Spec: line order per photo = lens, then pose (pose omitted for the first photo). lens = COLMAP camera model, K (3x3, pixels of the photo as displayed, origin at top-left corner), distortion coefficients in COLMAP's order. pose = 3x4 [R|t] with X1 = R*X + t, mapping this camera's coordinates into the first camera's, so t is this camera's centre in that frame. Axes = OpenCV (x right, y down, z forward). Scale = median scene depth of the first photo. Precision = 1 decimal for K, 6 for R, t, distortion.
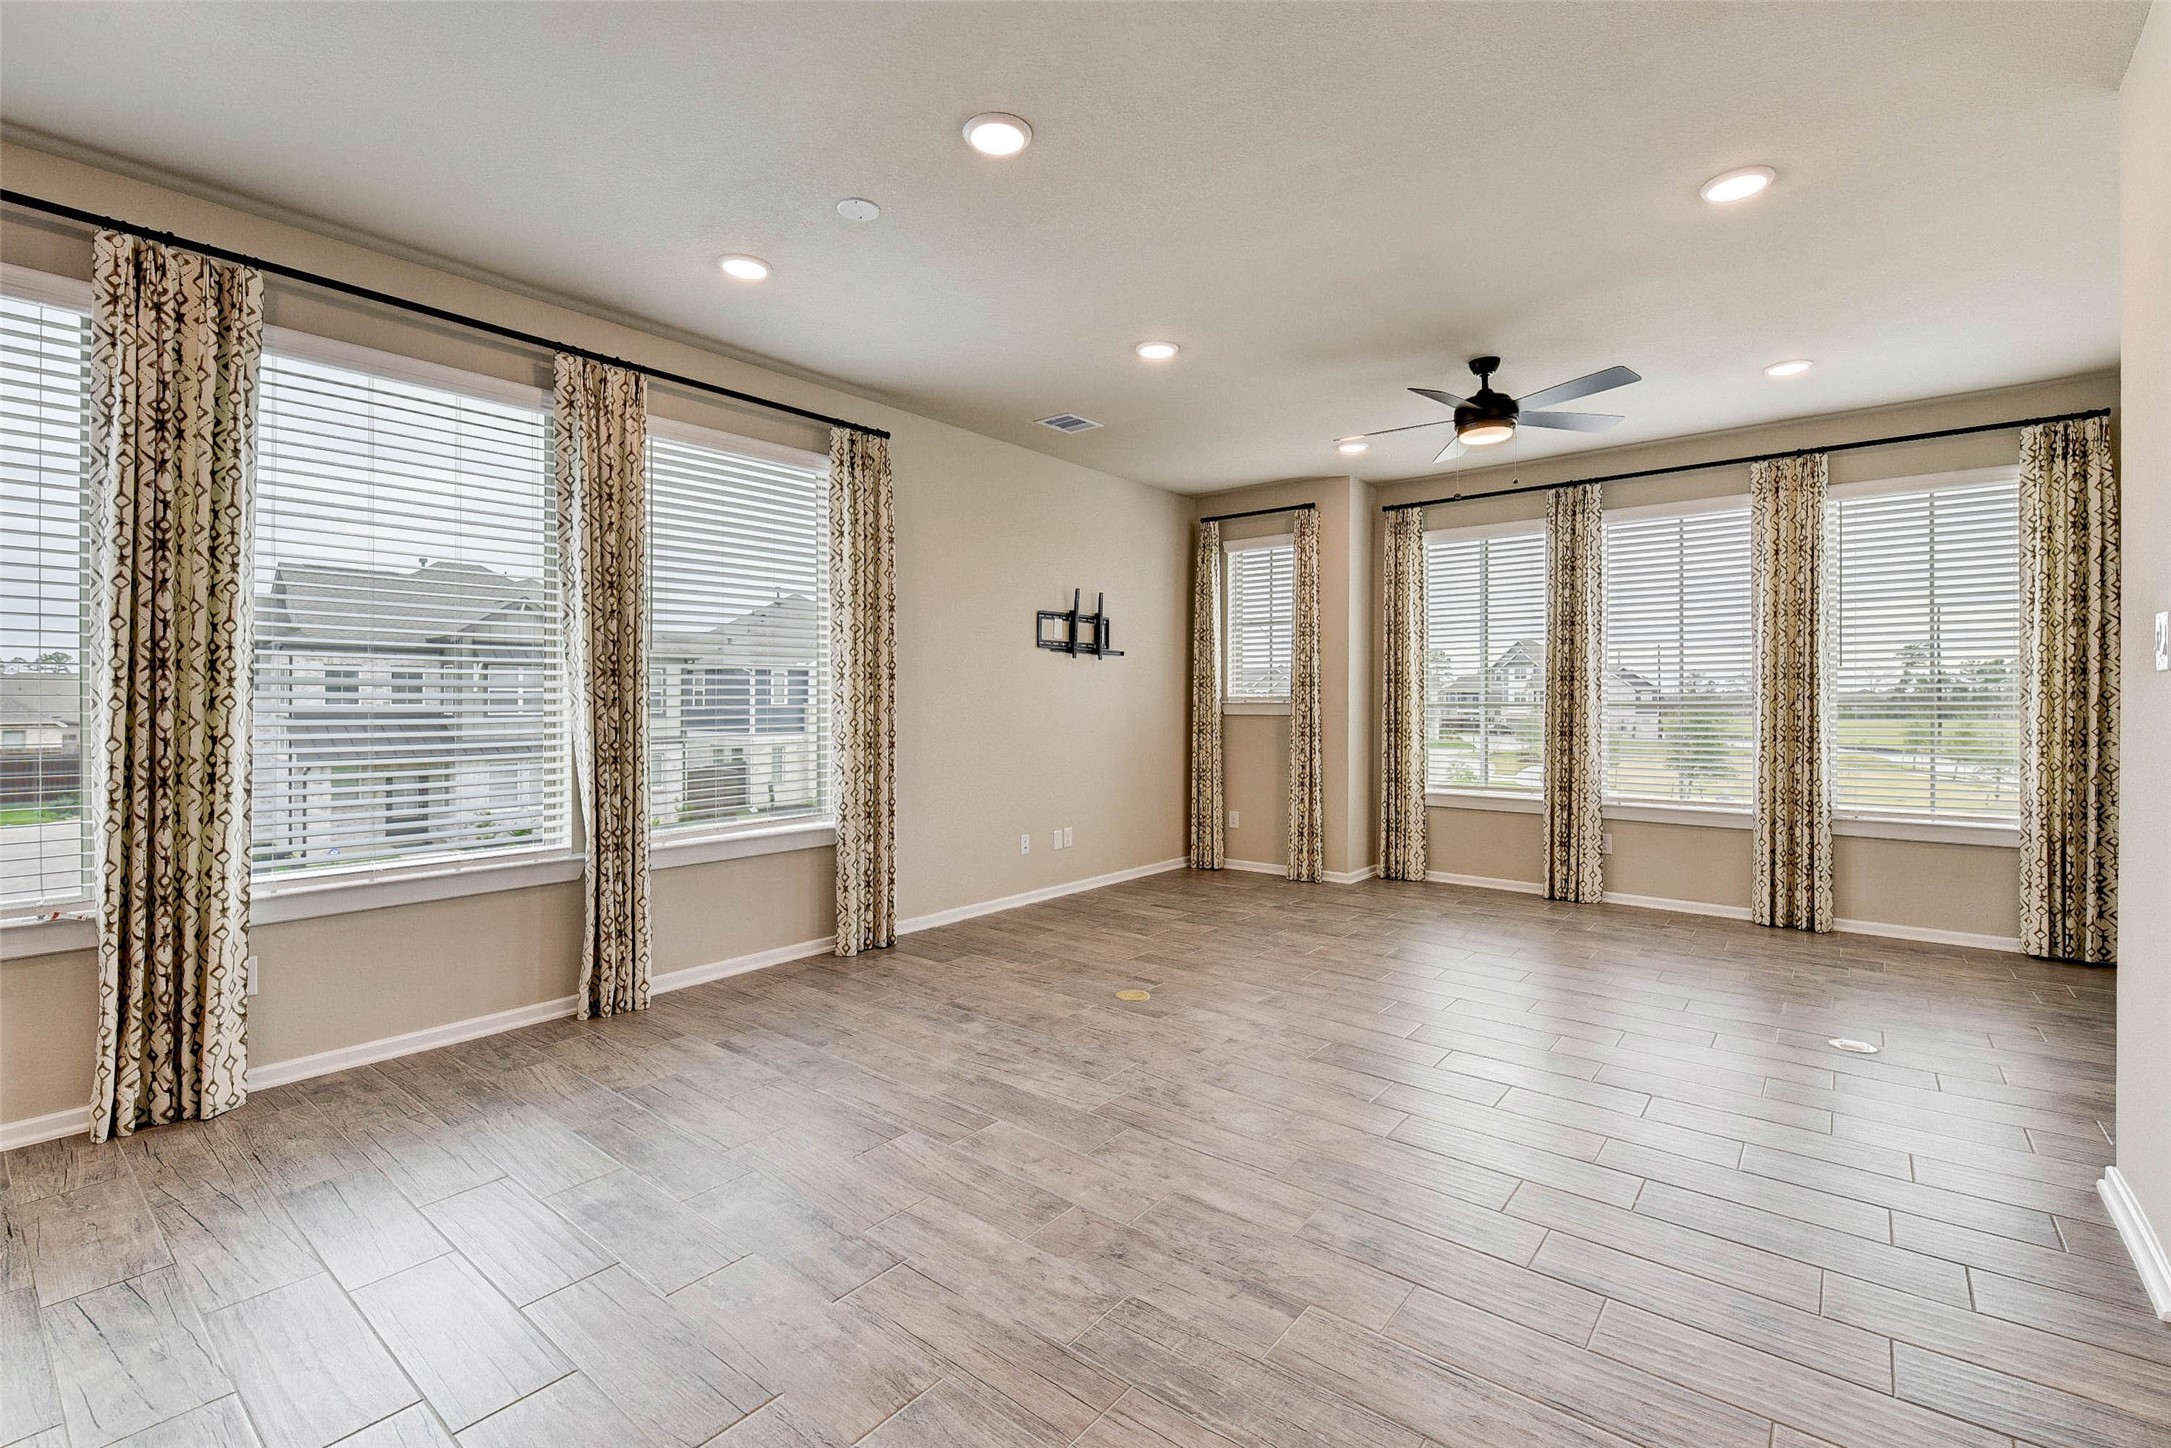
lens RADIAL K [[950.3, 0, 1079.2], [0, 950.3, 705.1], [0, 0, 1]] dist [0.008798, -0.000214]
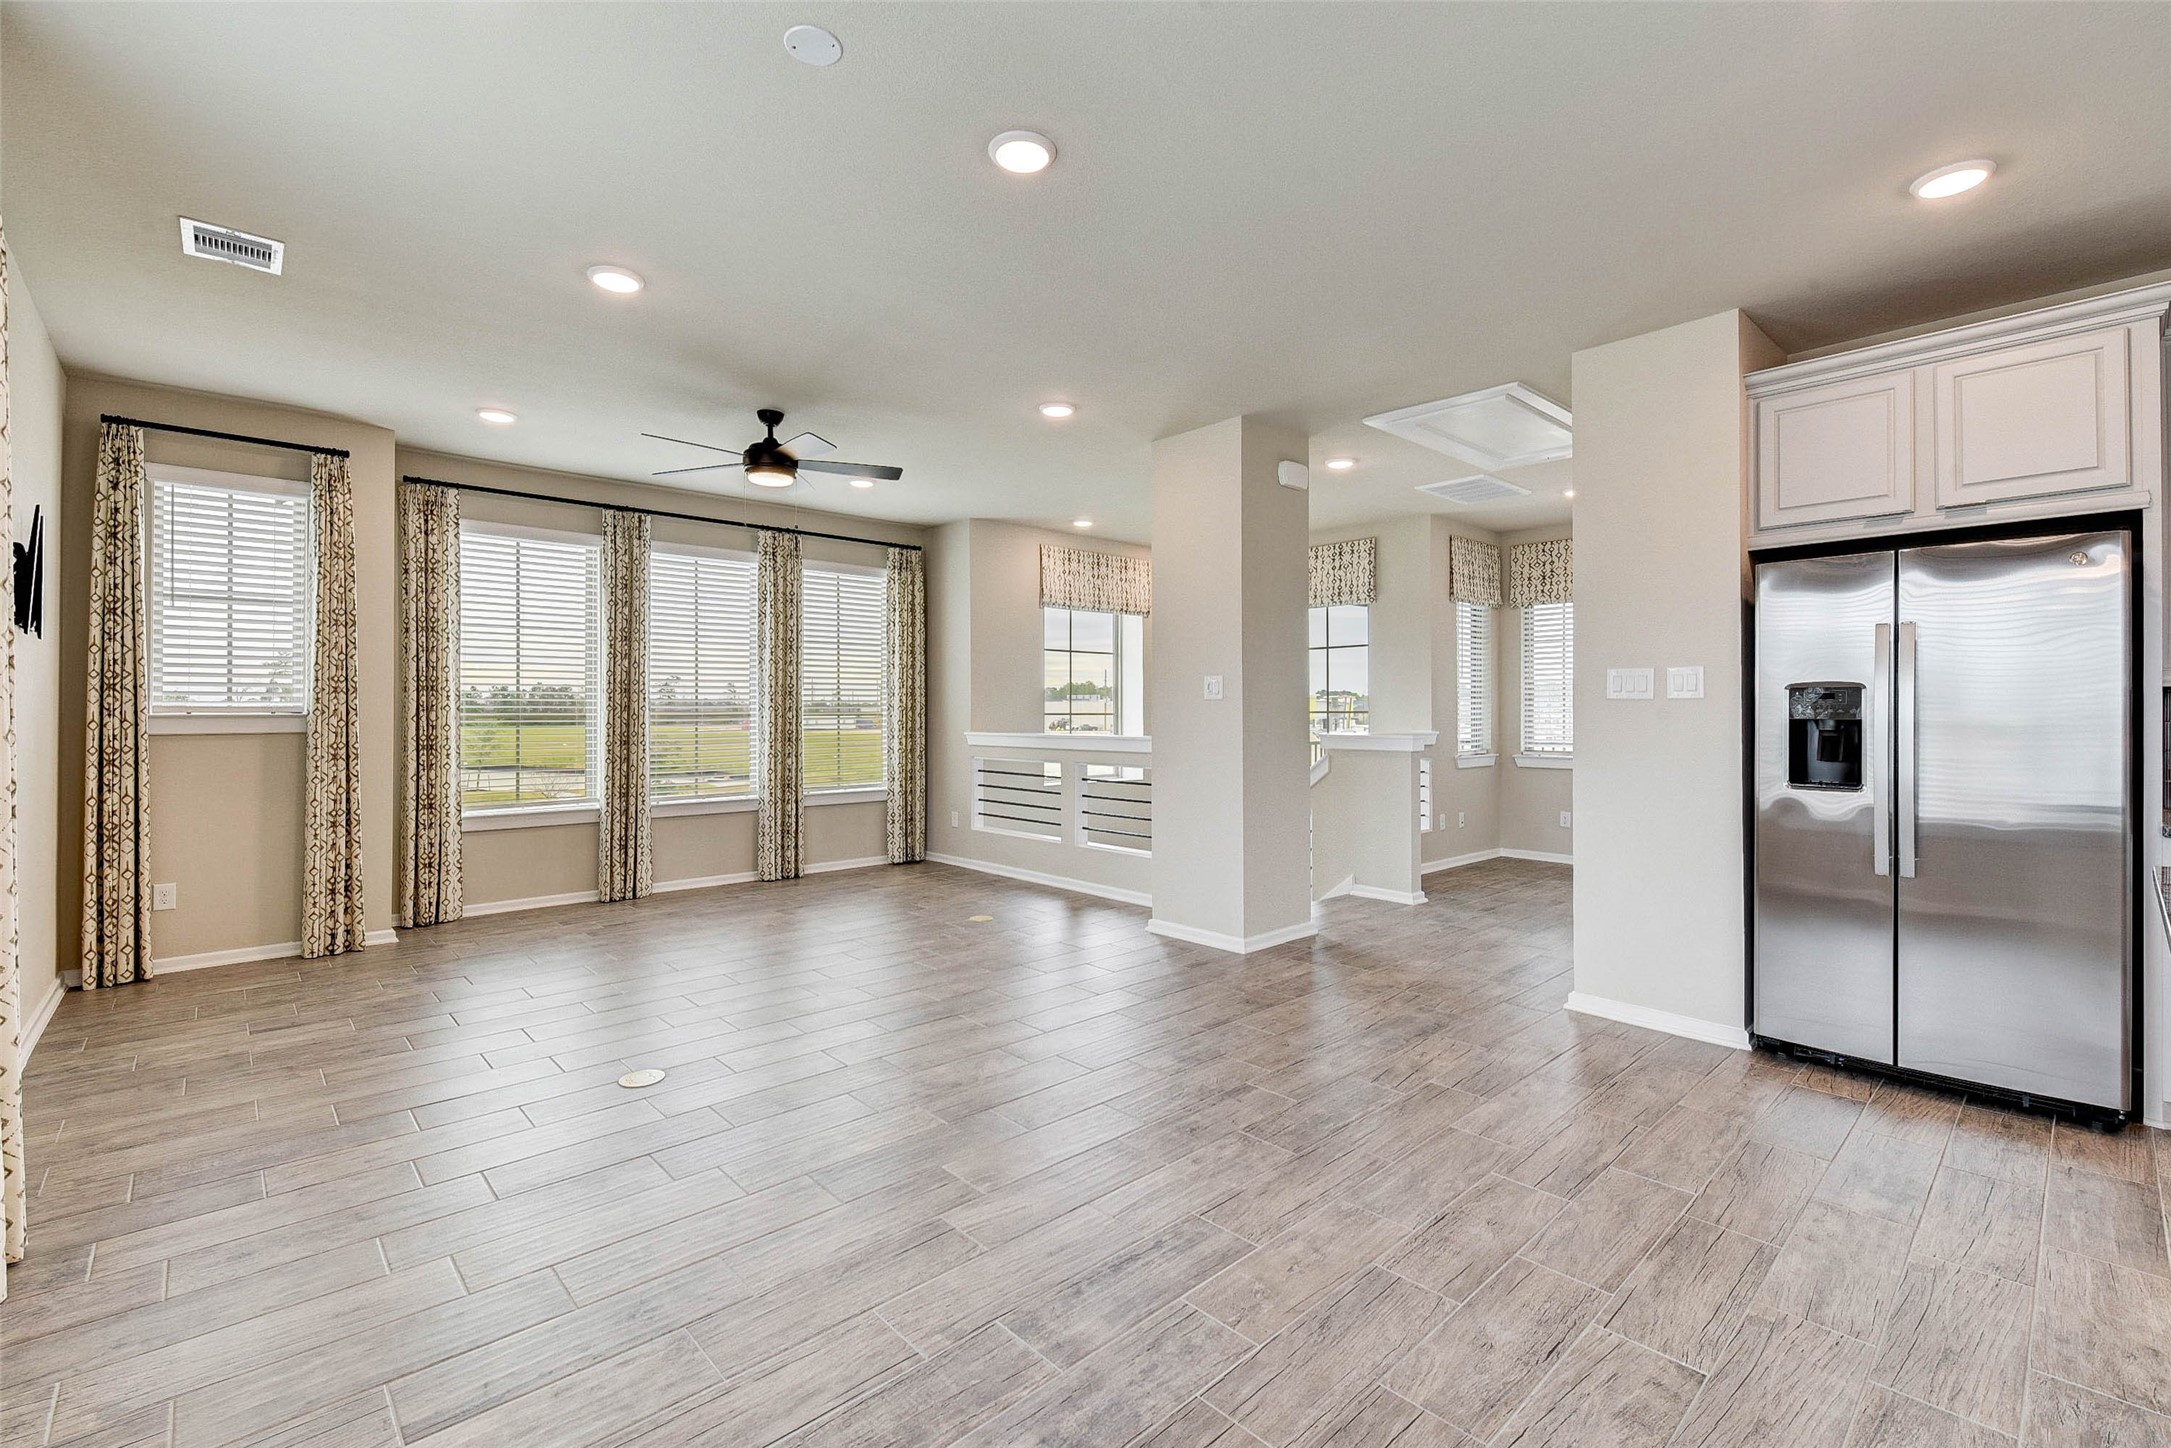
lens RADIAL K [[950.3, 0, 1079.2], [0, 950.3, 705.1], [0, 0, 1]] dist [0.008798, -0.000214]
pose [[0.137719, 0.004663, 0.990460, -0.472581], [0.004547, 0.999975, -0.005340, -0.004053], [-0.990461, 0.005239, 0.137694, 0.351240]]
